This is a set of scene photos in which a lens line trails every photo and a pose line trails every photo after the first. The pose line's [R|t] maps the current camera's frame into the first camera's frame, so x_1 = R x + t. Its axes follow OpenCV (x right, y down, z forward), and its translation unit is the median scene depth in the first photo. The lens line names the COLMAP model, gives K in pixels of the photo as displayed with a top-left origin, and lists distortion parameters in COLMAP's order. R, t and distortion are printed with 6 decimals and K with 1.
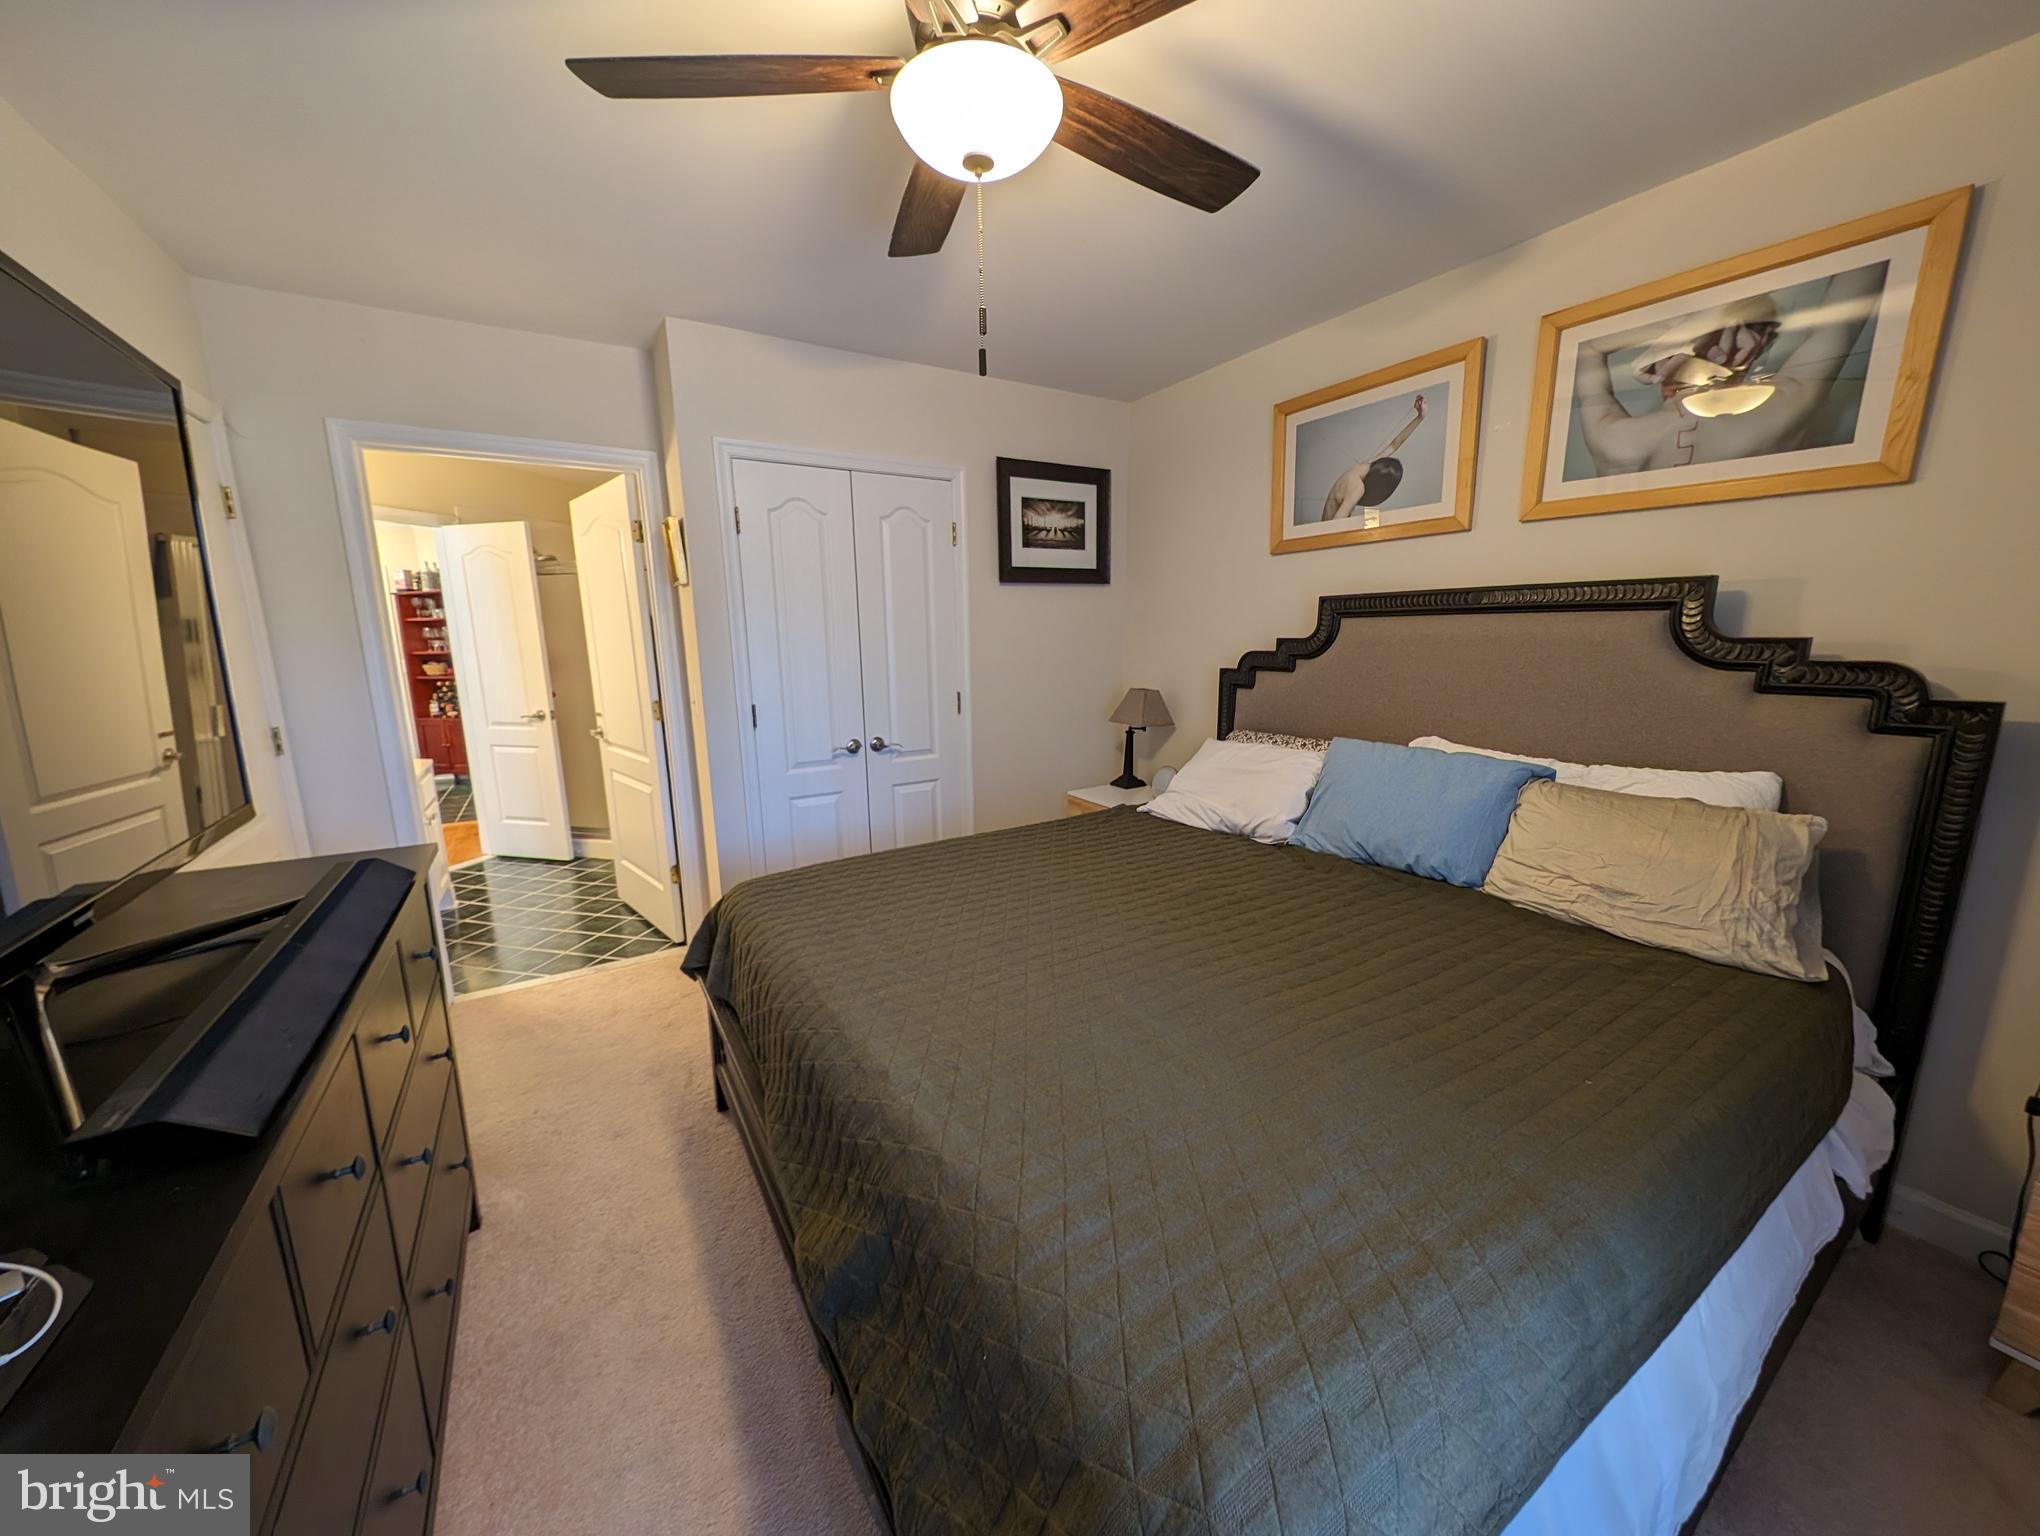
lens RADIAL K [[720.9, 0, 1015.7], [0, 720.9, 767.4], [0, 0, 1]] dist [0.014322, -0.008299]
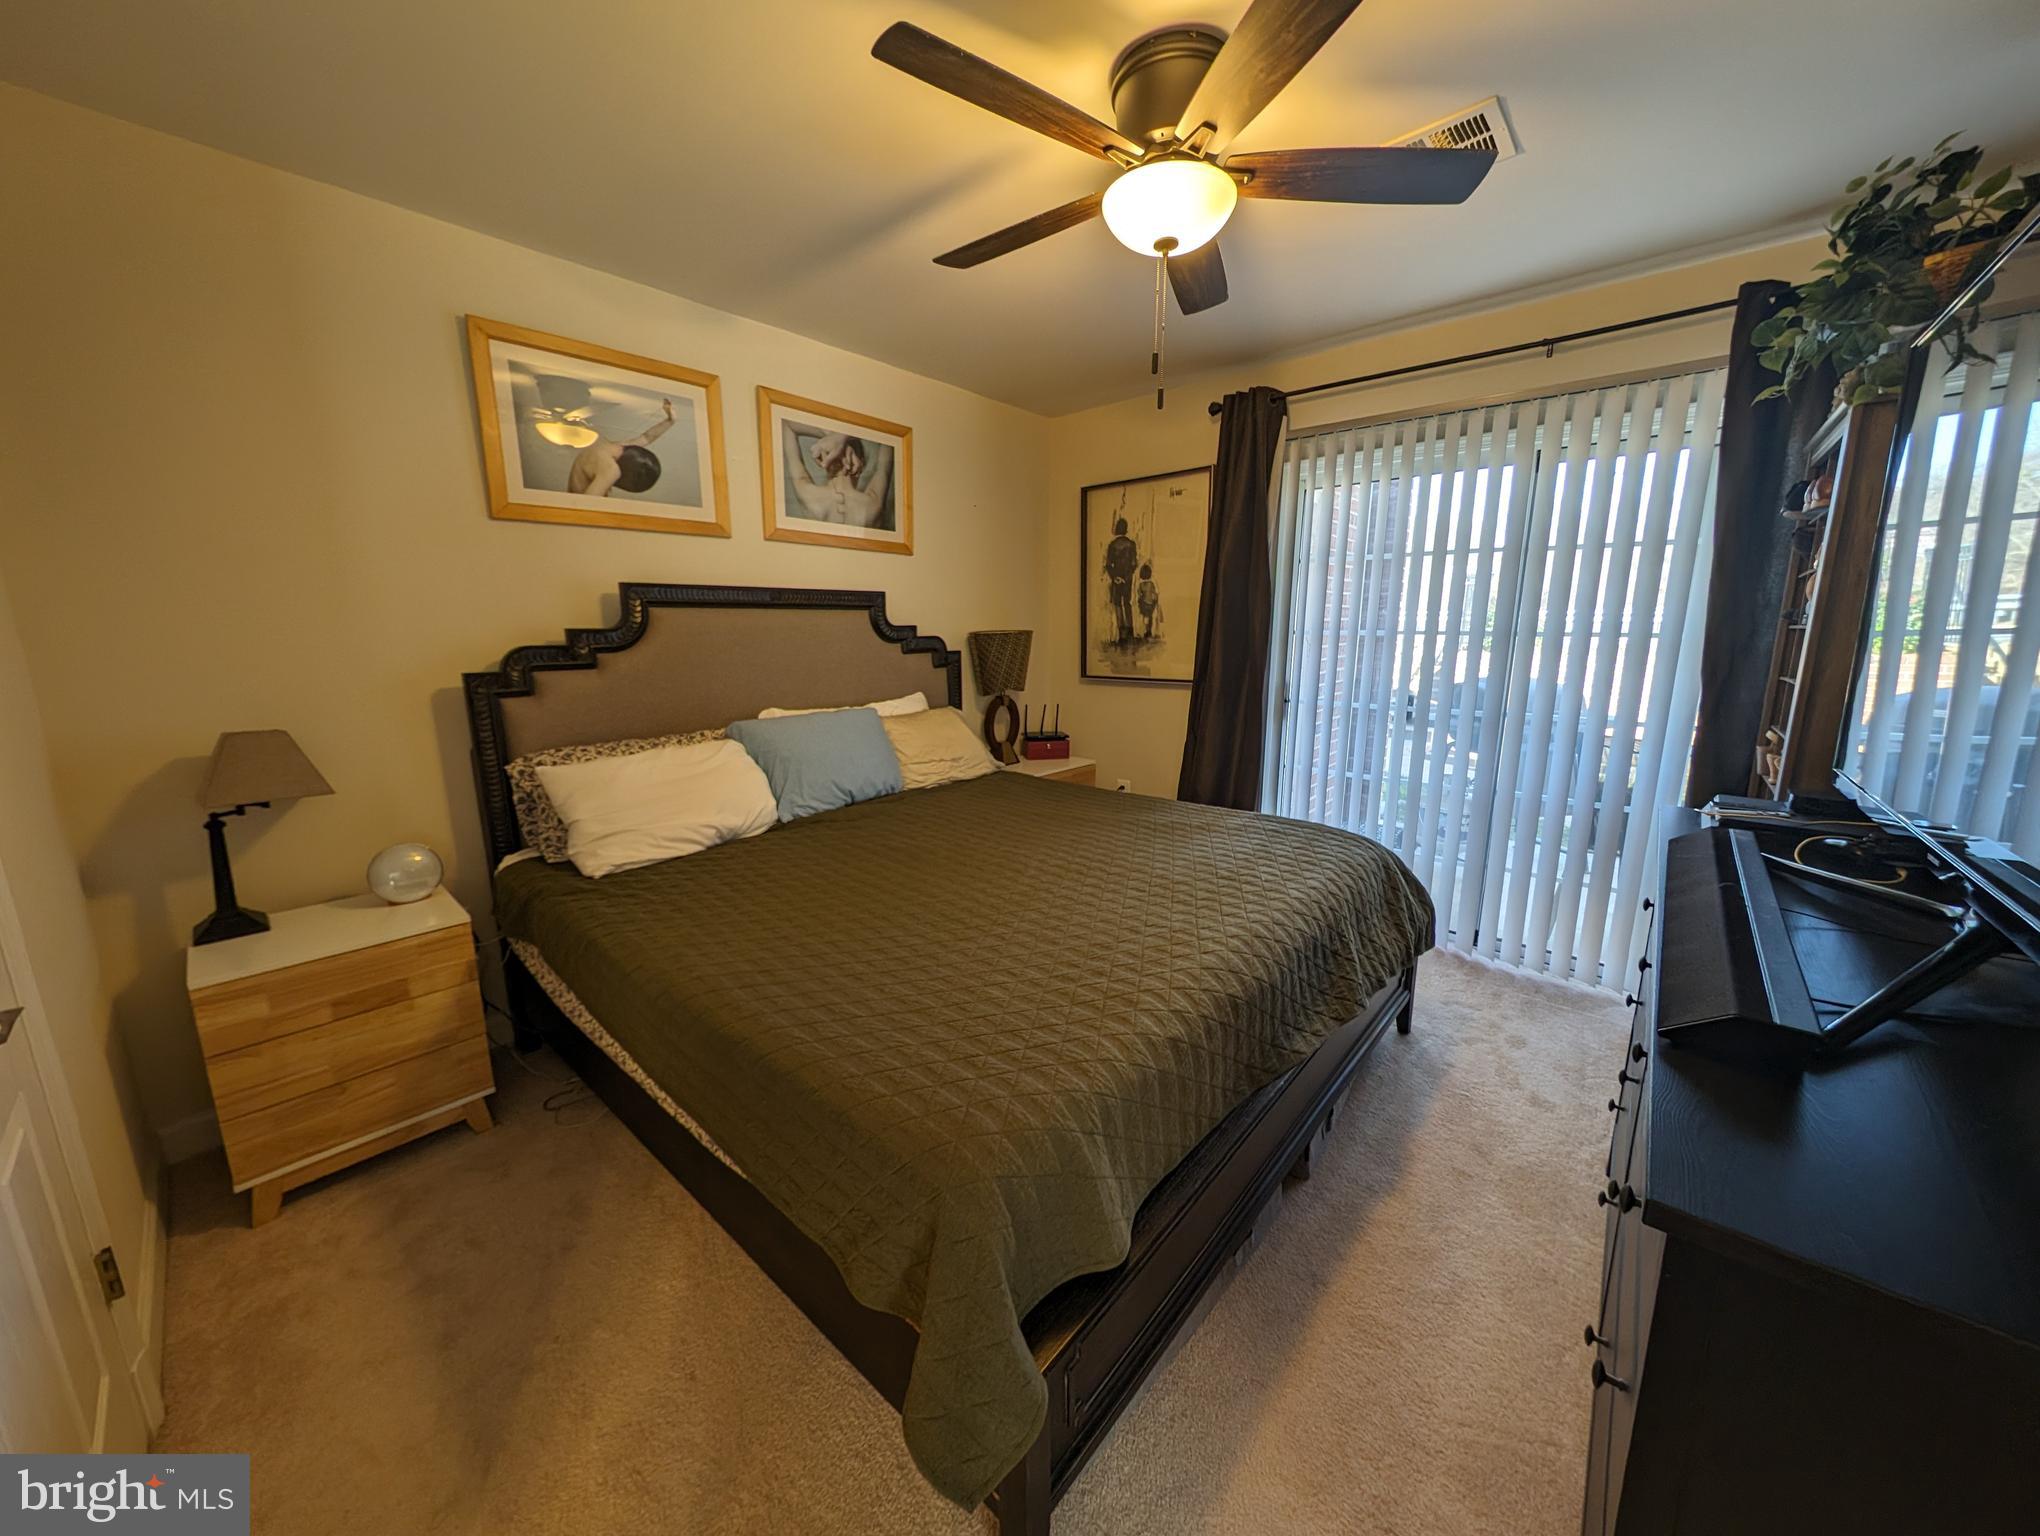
lens RADIAL K [[720.9, 0, 1015.7], [0, 720.9, 767.4], [0, 0, 1]] dist [0.014322, -0.008299]
pose [[-0.277785, -0.181583, 0.943326, -0.702454], [0.181885, 0.954269, 0.237250, -0.160646], [-0.943267, 0.237482, -0.232054, 0.914963]]
